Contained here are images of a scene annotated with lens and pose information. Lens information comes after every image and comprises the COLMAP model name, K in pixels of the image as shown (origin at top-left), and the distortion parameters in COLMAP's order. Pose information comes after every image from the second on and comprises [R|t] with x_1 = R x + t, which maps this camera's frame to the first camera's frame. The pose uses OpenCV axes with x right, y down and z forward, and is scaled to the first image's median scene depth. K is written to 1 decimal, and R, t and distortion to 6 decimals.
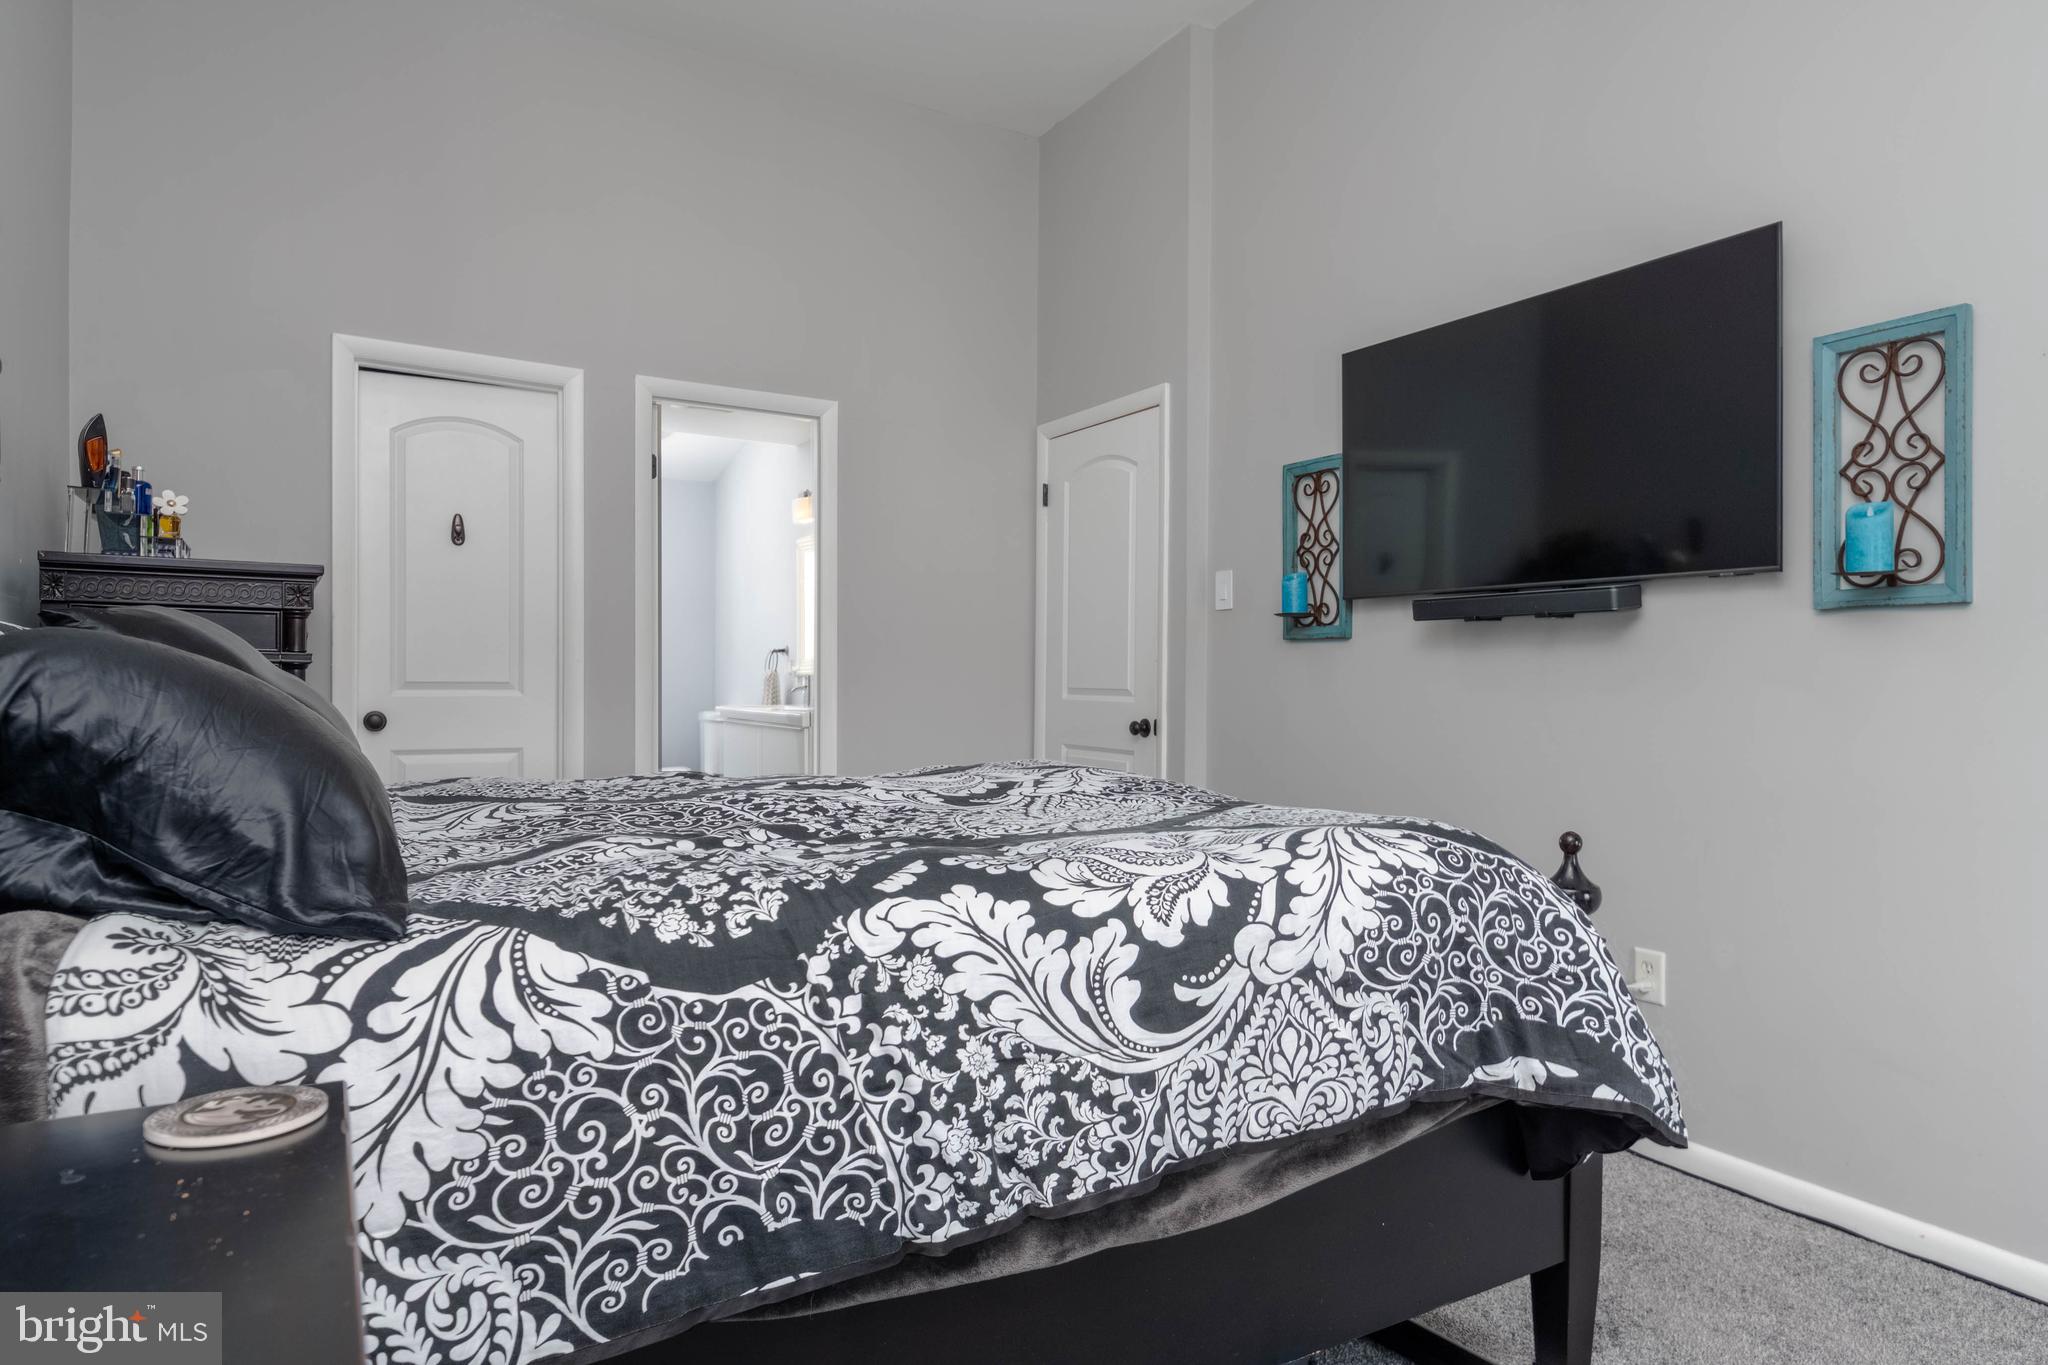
lens RADIAL K [[1293.2, 0, 1026.6], [0, 1293.2, 687.7], [0, 0, 1]] dist [0.004914, 0.000436]
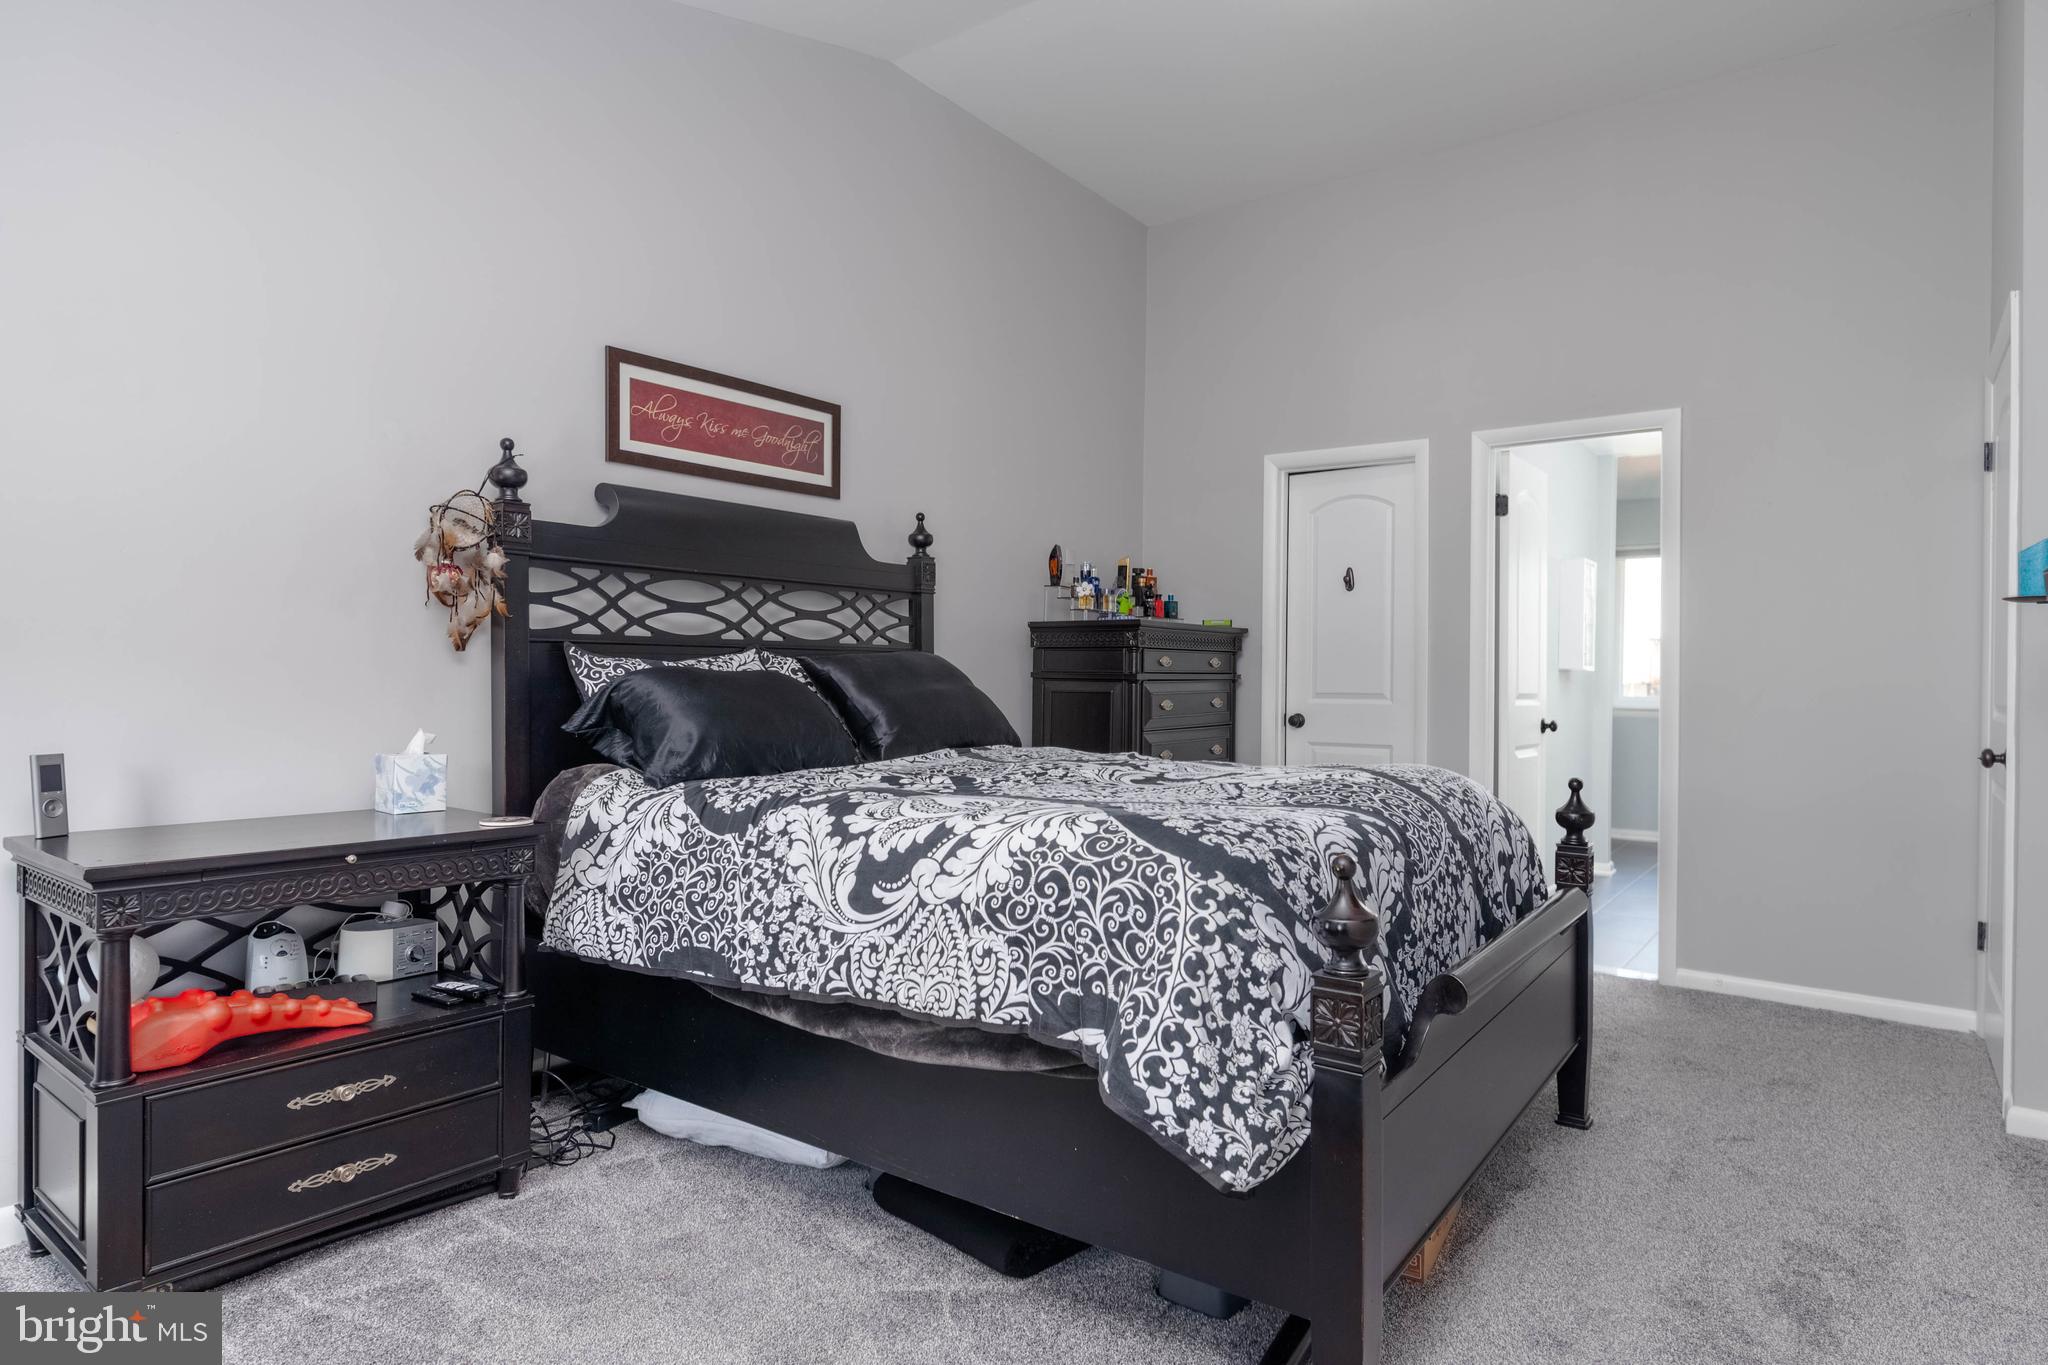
lens RADIAL K [[1168.2, 0, 1023.2], [0, 1168.2, 673.9], [0, 0, 1]] dist [-0.014205, -0.001109]
pose [[0.361125, -0.013823, -0.932415, 1.428158], [-0.011174, 0.999754, -0.019149, 0.005635], [0.932451, 0.017334, 0.360881, 0.649835]]
